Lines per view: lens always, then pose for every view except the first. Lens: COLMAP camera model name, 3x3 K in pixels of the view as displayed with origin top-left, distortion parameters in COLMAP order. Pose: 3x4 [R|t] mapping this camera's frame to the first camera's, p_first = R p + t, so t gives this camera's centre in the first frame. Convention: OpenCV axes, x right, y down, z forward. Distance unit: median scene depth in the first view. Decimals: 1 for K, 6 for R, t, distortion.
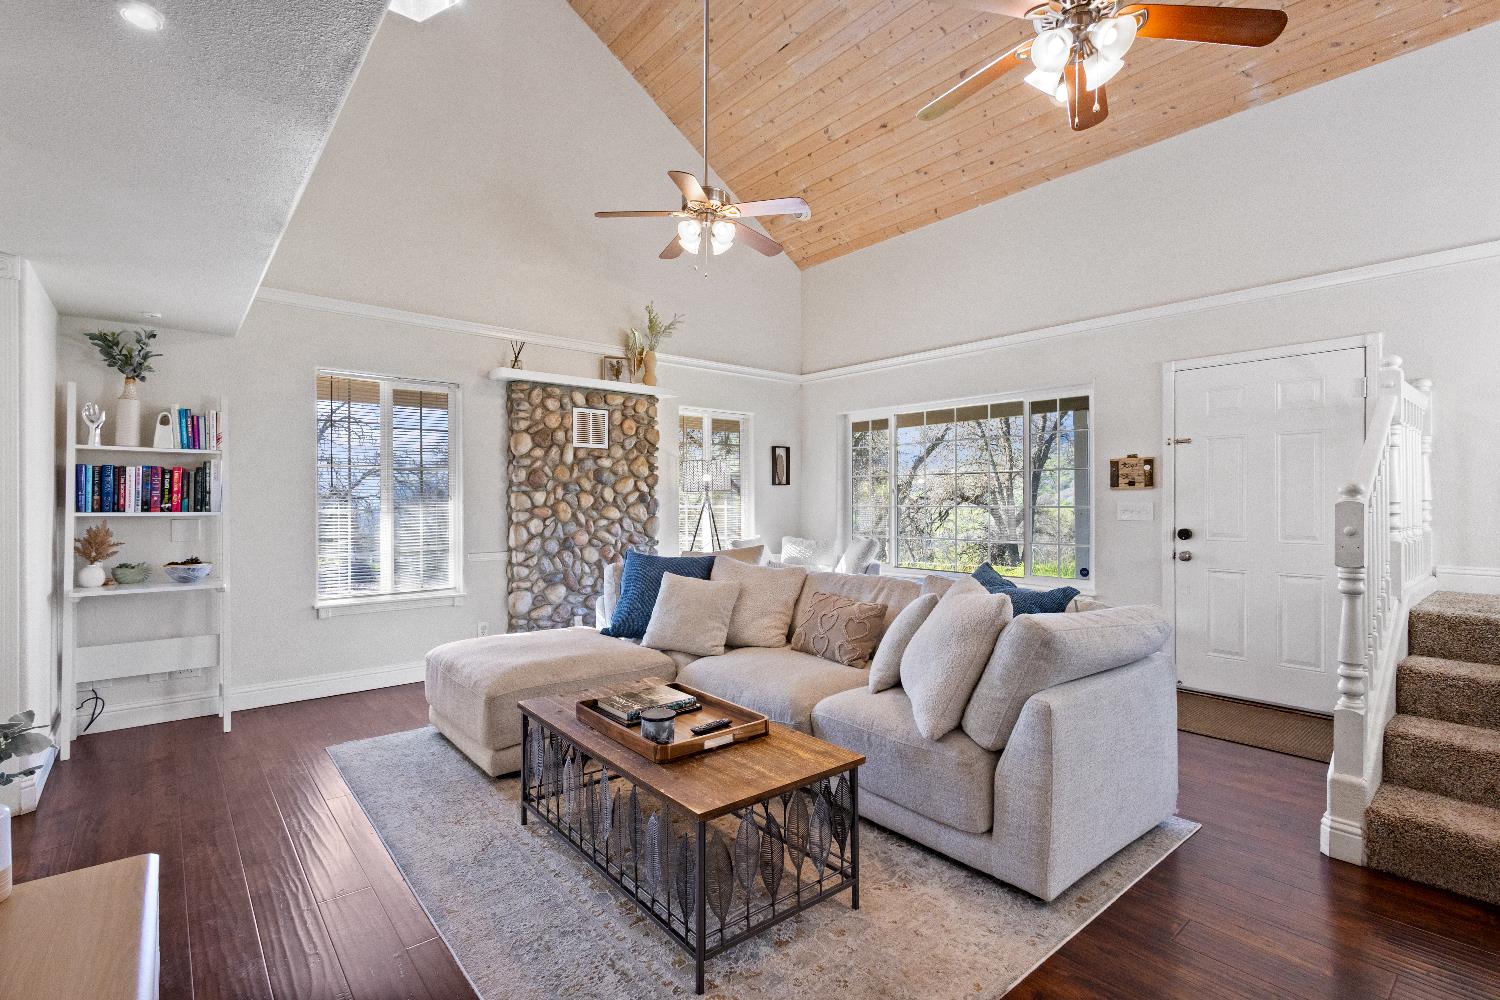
lens RADIAL K [[713.0, 0, 754.2], [0, 713.0, 501.3], [0, 0, 1]] dist [0.004967, 0.002362]
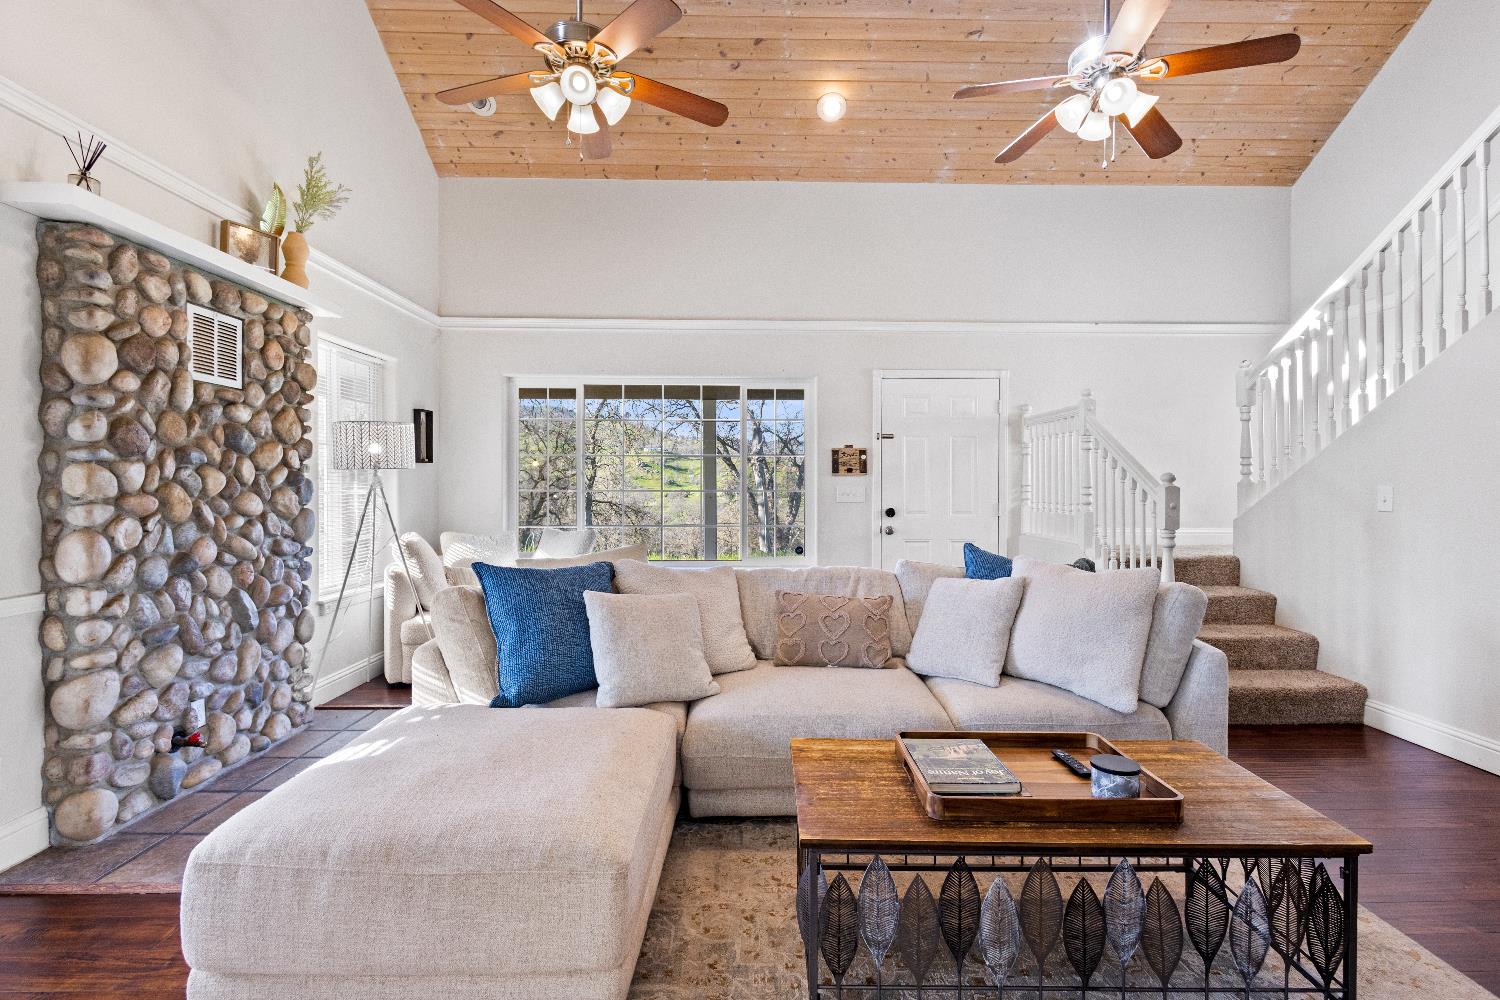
lens RADIAL K [[713.0, 0, 758.2], [0, 713.0, 490.7], [0, 0, 1]] dist [0.004967, 0.002362]
pose [[0.621662, -0.002946, 0.783280, -0.412206], [-0.002145, 0.999983, 0.005464, 0.002045], [-0.783283, -0.005077, 0.621645, 0.352170]]
